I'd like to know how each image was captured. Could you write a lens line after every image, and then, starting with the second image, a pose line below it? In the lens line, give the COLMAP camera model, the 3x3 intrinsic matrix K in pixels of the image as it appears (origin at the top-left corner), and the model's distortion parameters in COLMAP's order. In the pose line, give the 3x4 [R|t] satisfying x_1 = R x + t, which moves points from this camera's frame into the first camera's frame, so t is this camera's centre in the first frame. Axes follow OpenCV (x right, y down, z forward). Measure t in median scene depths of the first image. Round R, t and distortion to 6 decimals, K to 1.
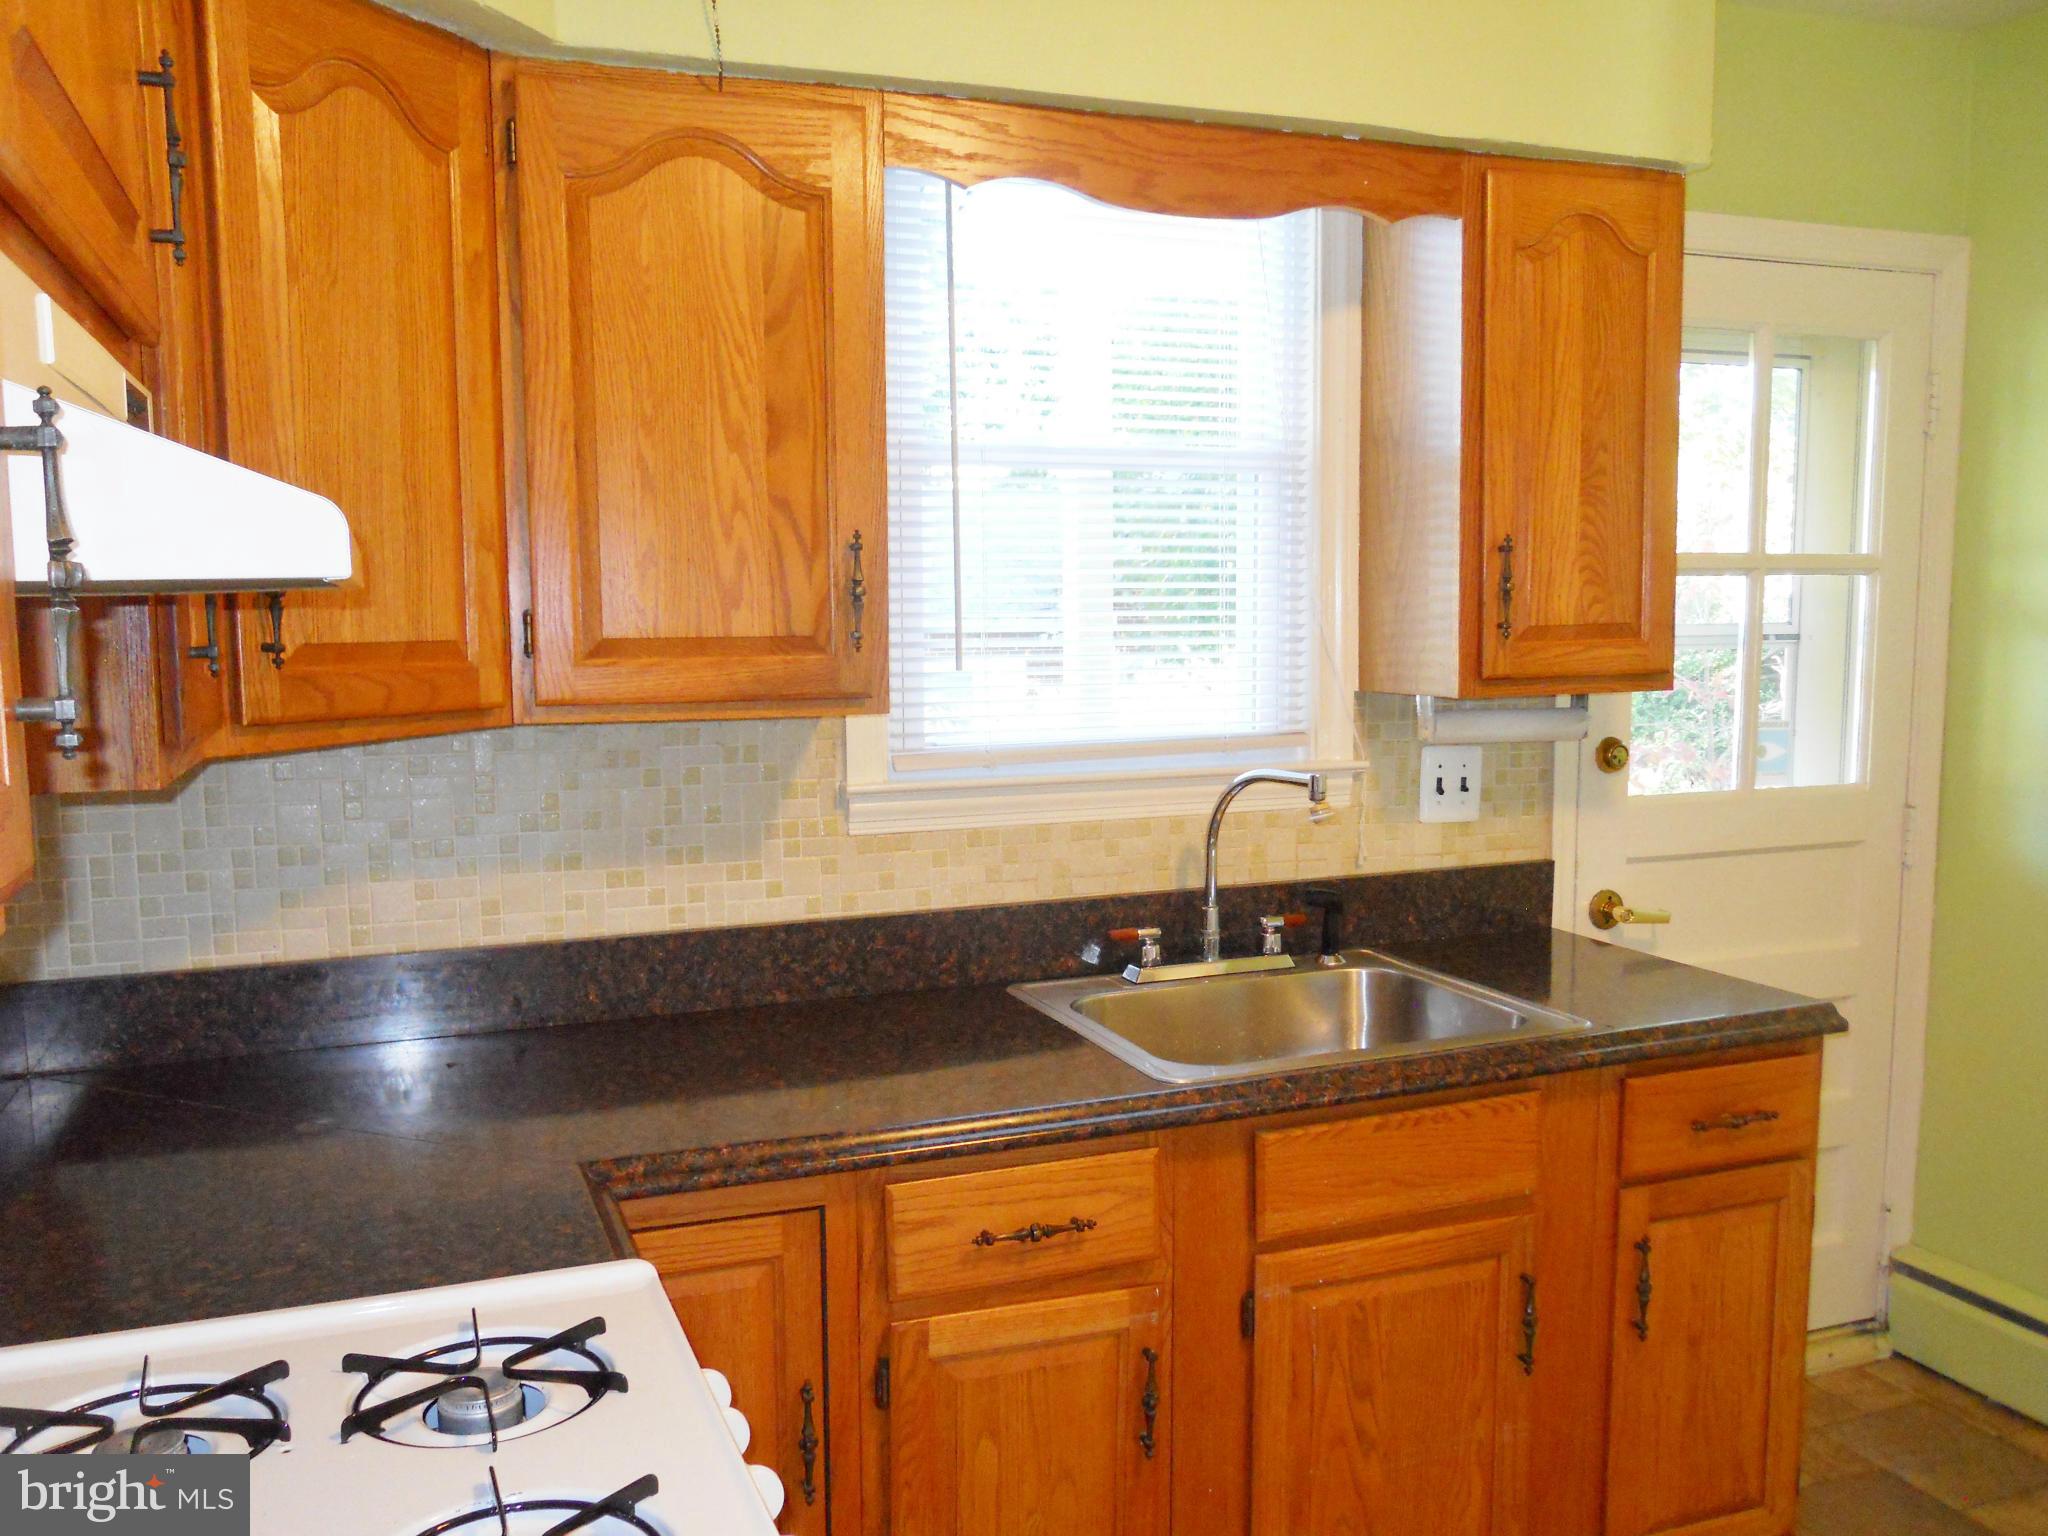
lens RADIAL K [[1676.1, 0, 1024.2], [0, 1676.1, 796.9], [0, 0, 1]] dist [-0.037316, 0.012641]
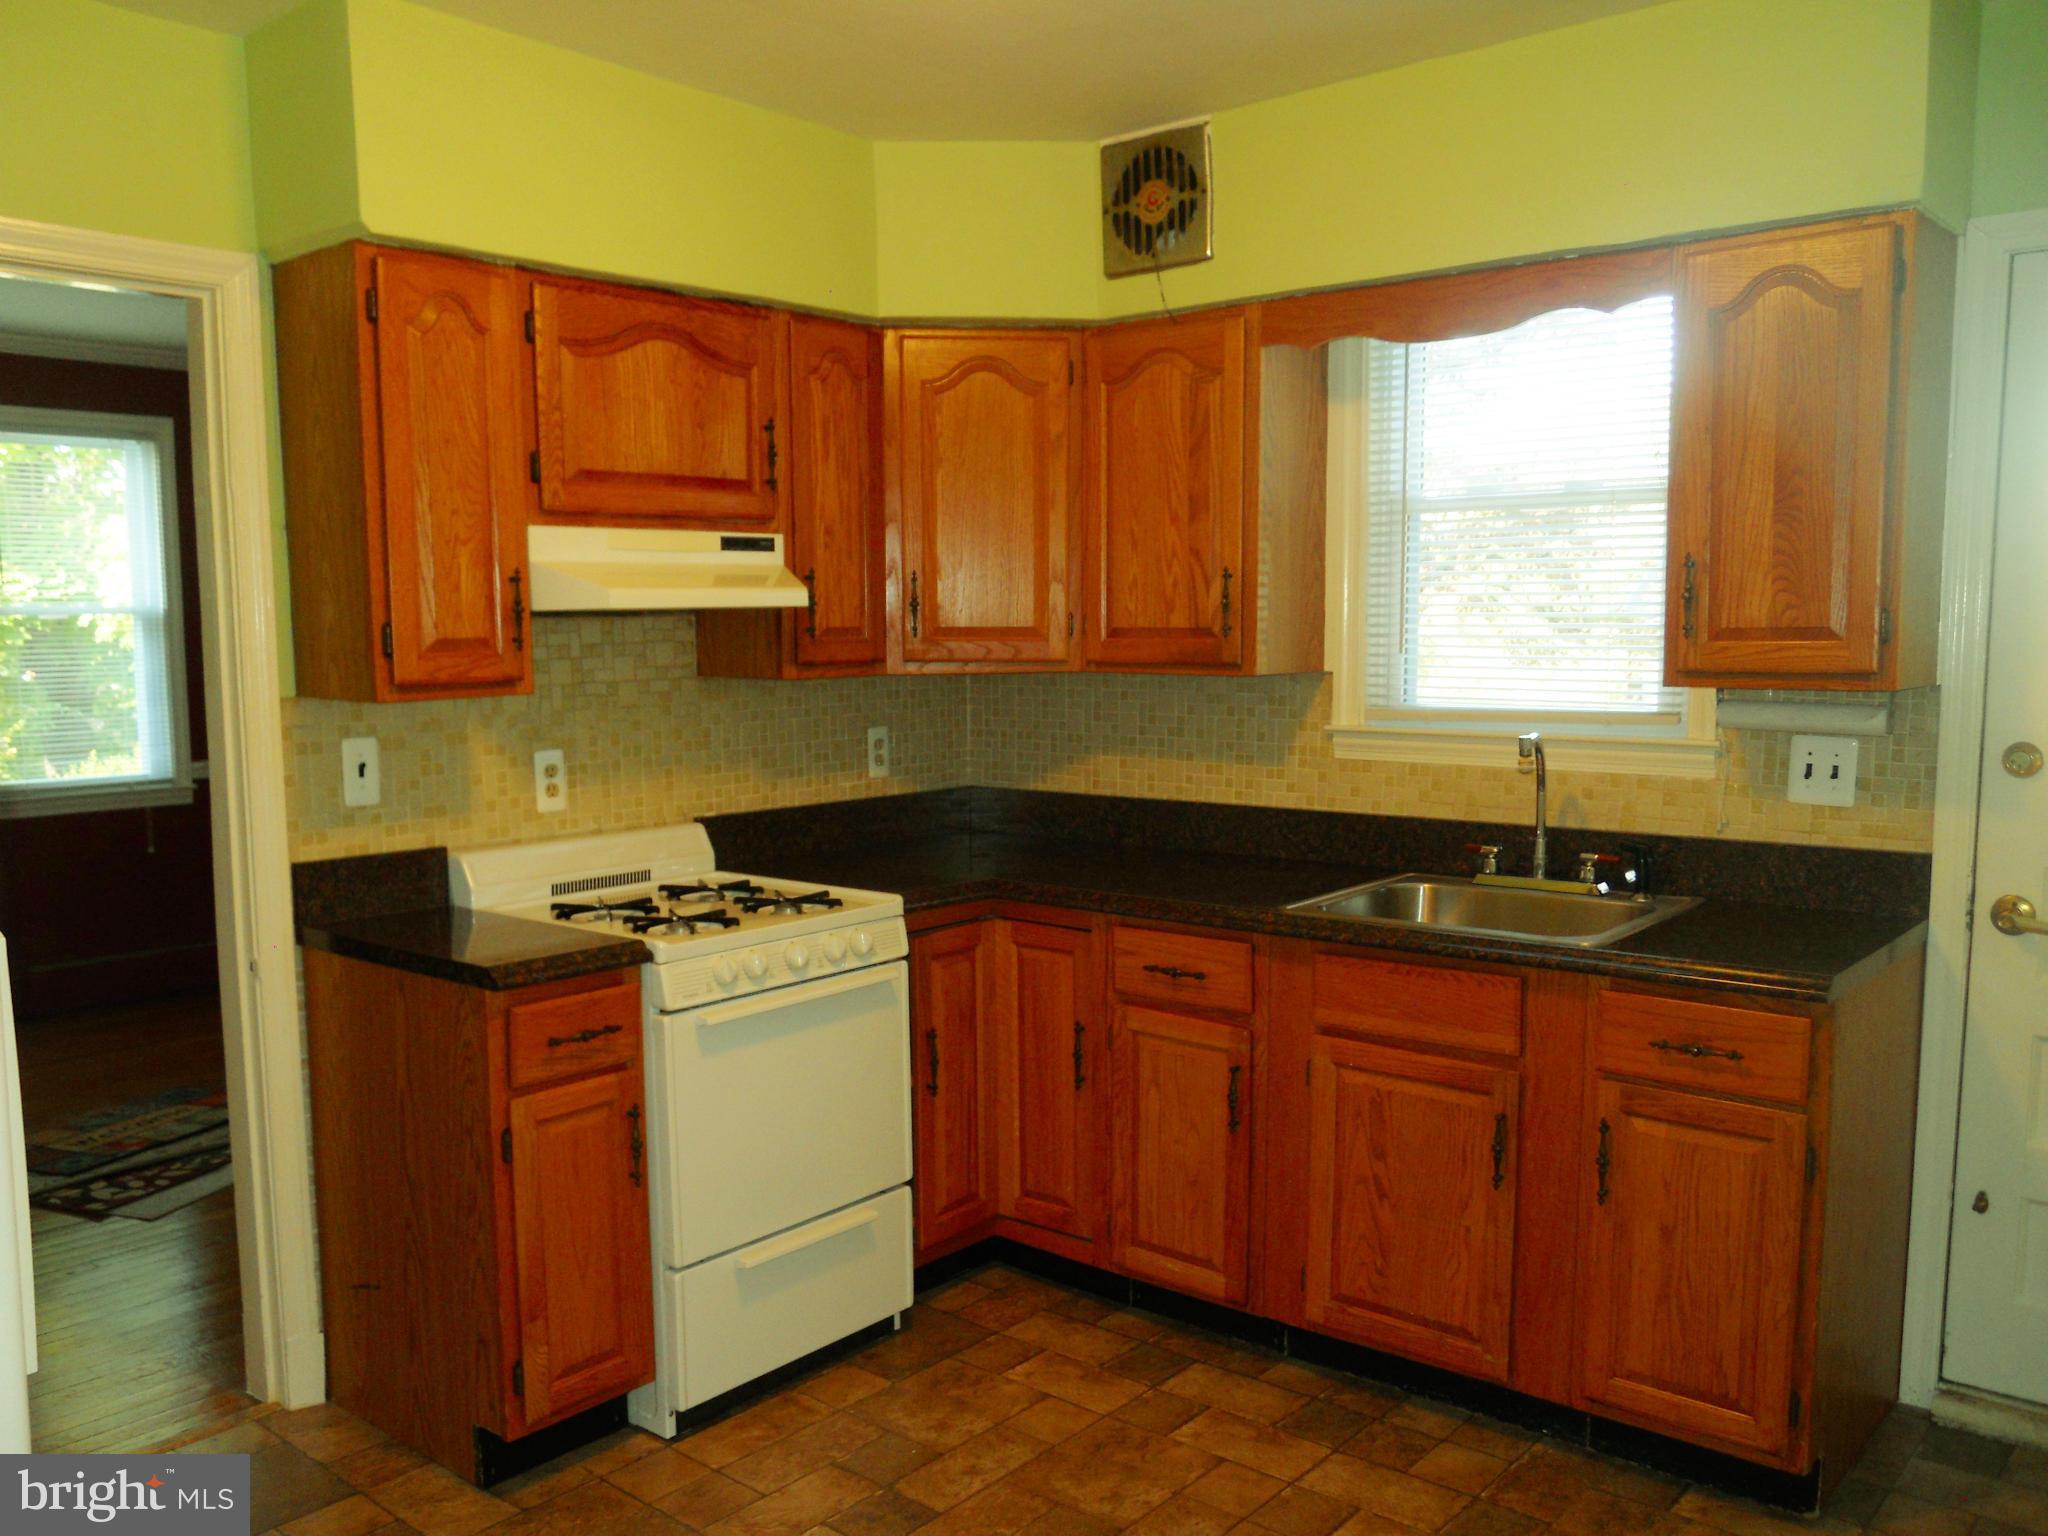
lens RADIAL K [[1676.1, 0, 1010.5], [0, 1676.1, 763.5], [0, 0, 1]] dist [-0.037316, 0.012641]
pose [[0.478258, 0.083722, -0.874220, 1.105043], [-0.093392, 0.994649, 0.044163, -0.012415], [0.873239, 0.060524, 0.483518, -0.002261]]
